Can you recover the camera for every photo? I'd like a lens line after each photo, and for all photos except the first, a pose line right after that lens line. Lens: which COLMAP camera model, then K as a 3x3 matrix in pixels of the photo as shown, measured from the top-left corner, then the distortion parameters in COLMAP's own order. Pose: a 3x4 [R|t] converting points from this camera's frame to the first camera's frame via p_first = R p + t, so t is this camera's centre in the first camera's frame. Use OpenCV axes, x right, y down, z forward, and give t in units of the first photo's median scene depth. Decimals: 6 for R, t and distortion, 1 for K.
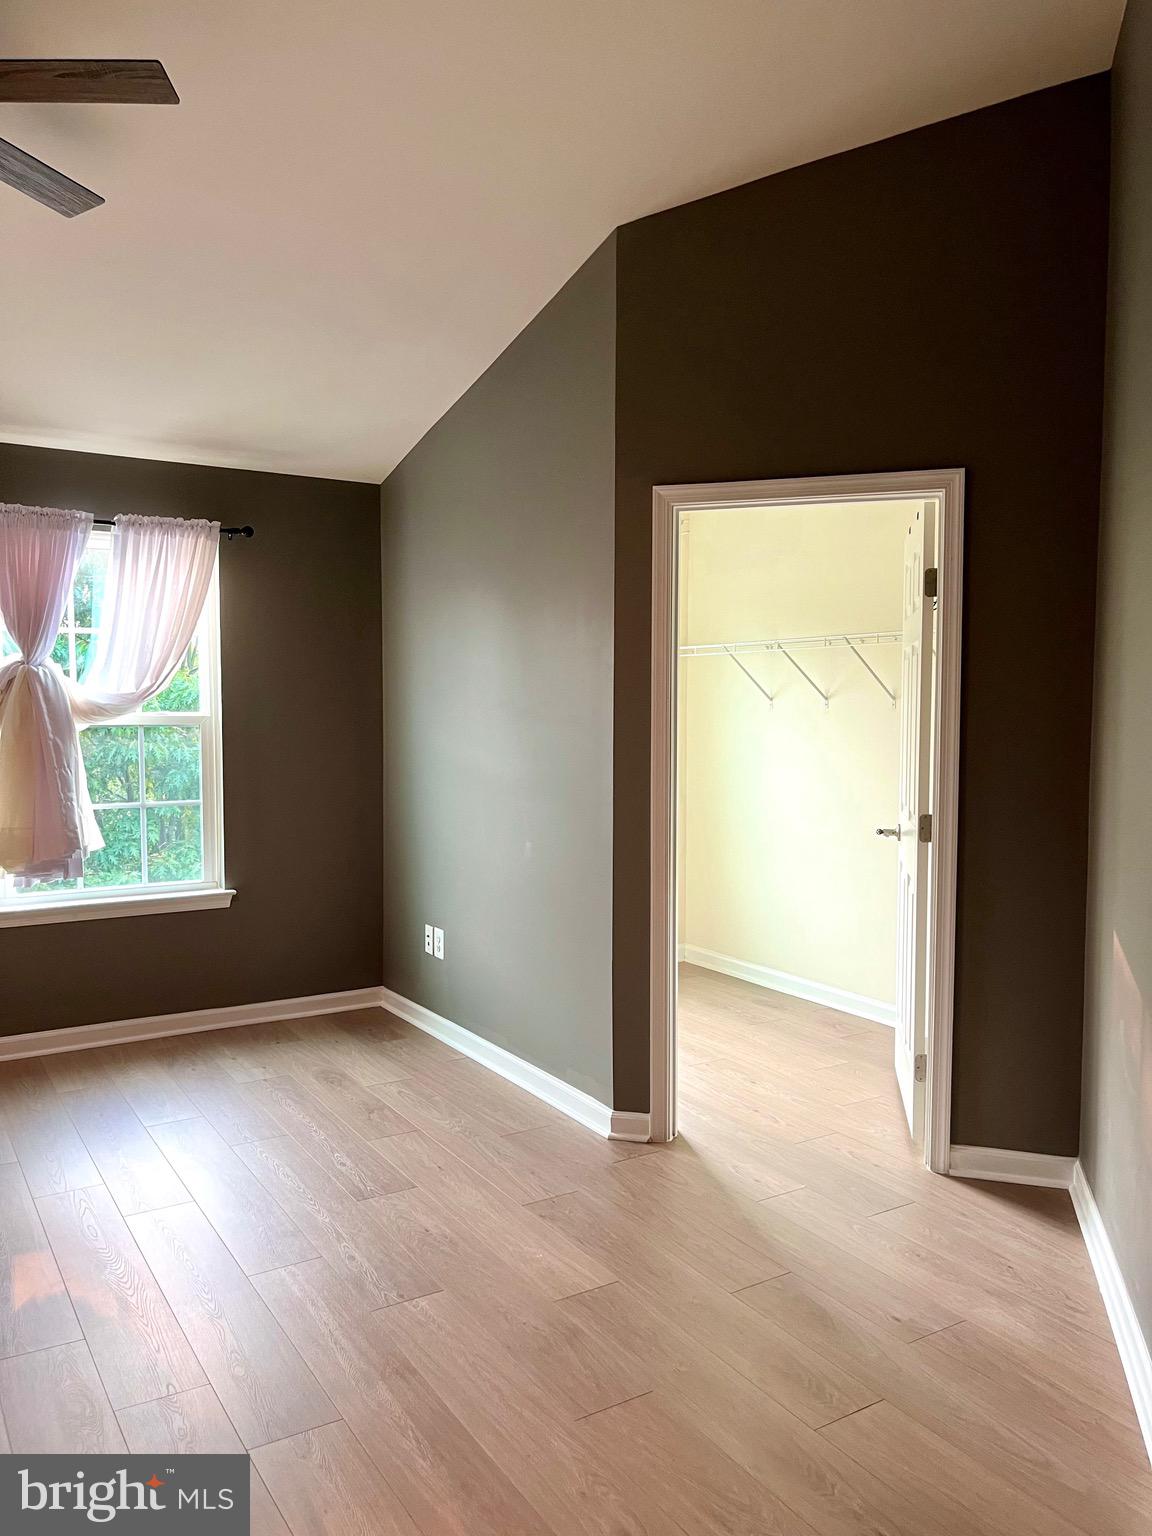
lens RADIAL K [[1165.7, 0, 577.6], [0, 1165.7, 779.3], [0, 0, 1]] dist [0.059065, -0.068872]
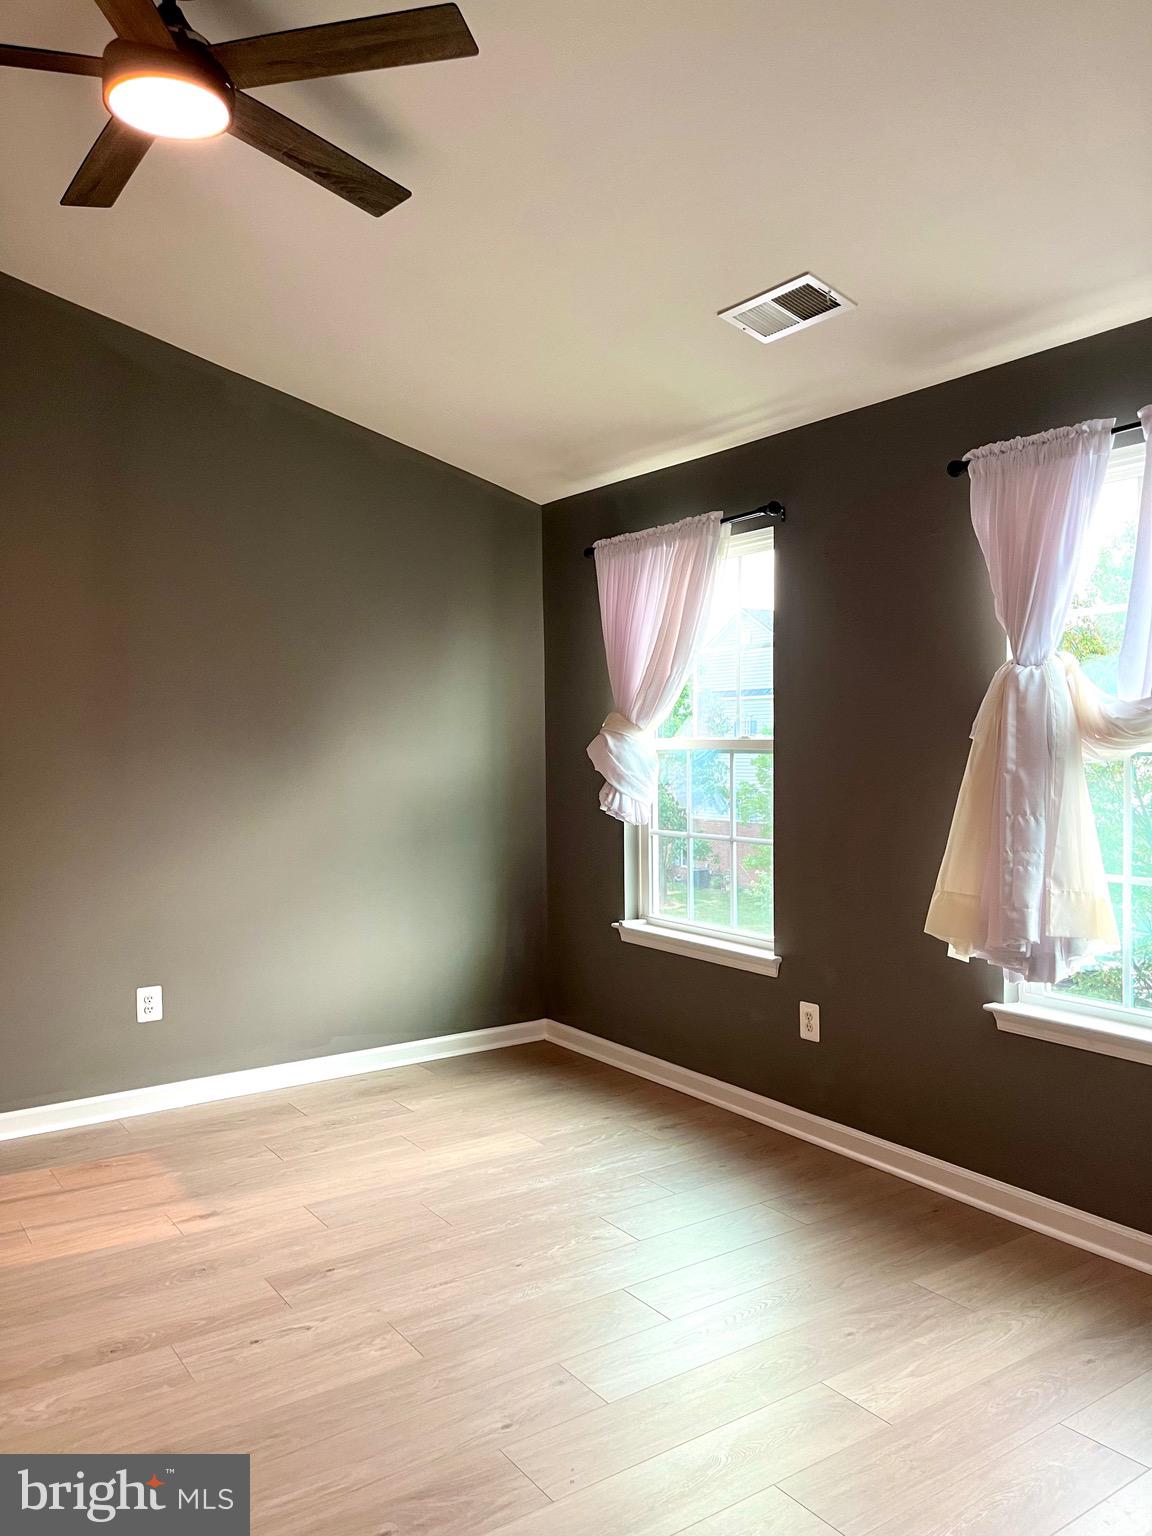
lens RADIAL K [[1165.7, 0, 580.8], [0, 1165.7, 777.4], [0, 0, 1]] dist [0.059065, -0.068872]
pose [[0.041705, 0.028038, -0.998737, 0.215186], [-0.057904, 0.997994, 0.025599, -0.032677], [0.997451, 0.056763, 0.043245, 0.699710]]
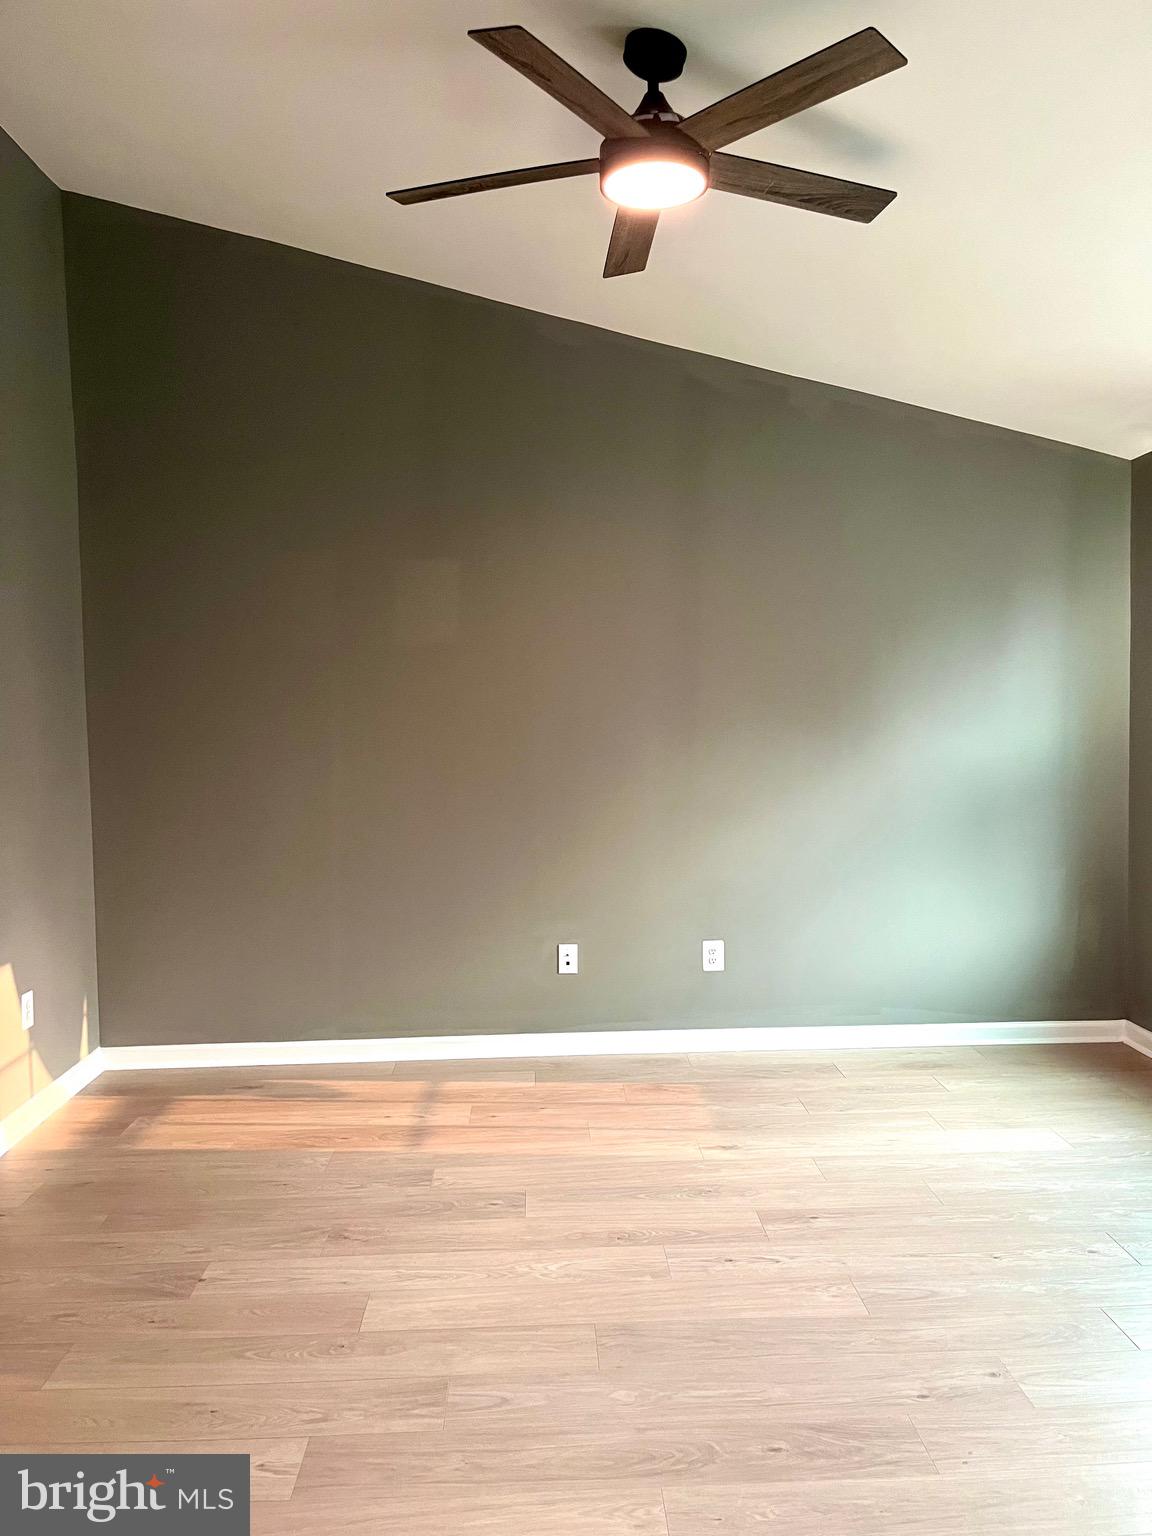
lens RADIAL K [[1165.7, 0, 584.7], [0, 1165.7, 777.7], [0, 0, 1]] dist [0.059065, -0.068872]
pose [[-0.497643, 0.051564, -0.865848, 0.232013], [-0.043639, 0.995479, 0.084365, -0.052229], [0.866283, 0.079768, -0.493143, 0.813763]]
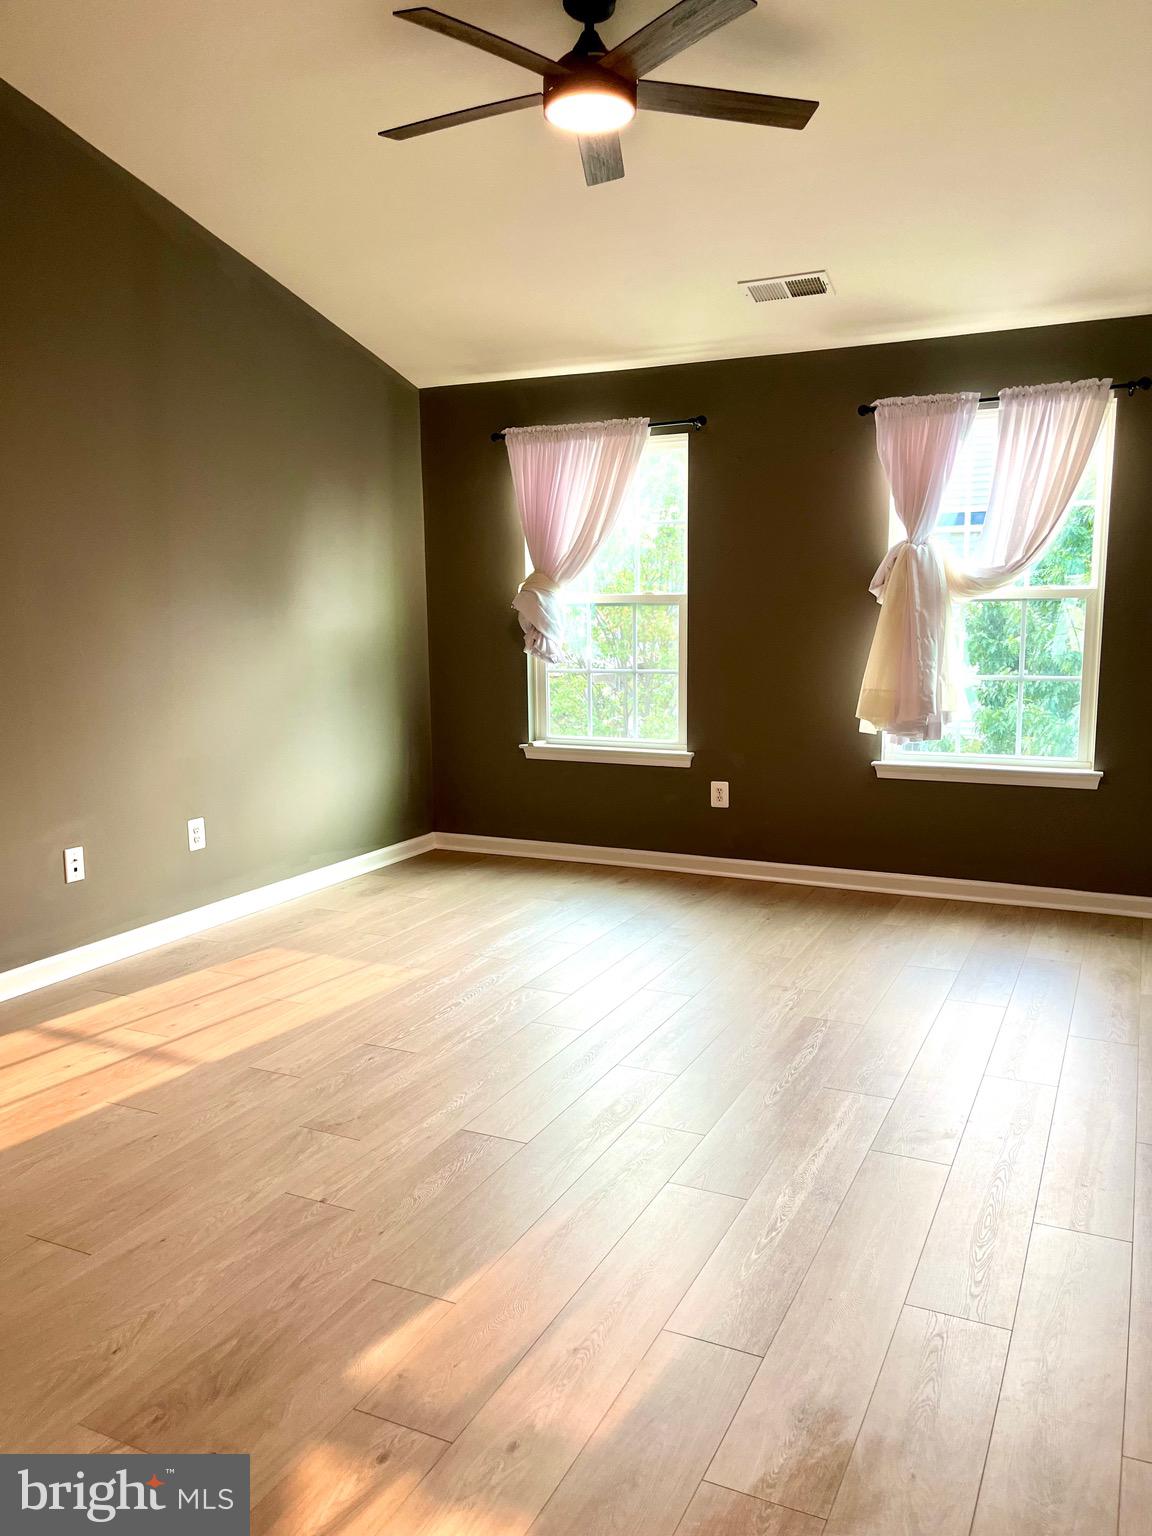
lens RADIAL K [[1165.7, 0, 582.3], [0, 1165.7, 770.6], [0, 0, 1]] dist [0.059065, -0.068872]
pose [[0.530950, 0.111762, -0.840001, 0.313094], [-0.044051, 0.993565, 0.104350, 0.013113], [0.846257, -0.018402, 0.532456, 0.143401]]
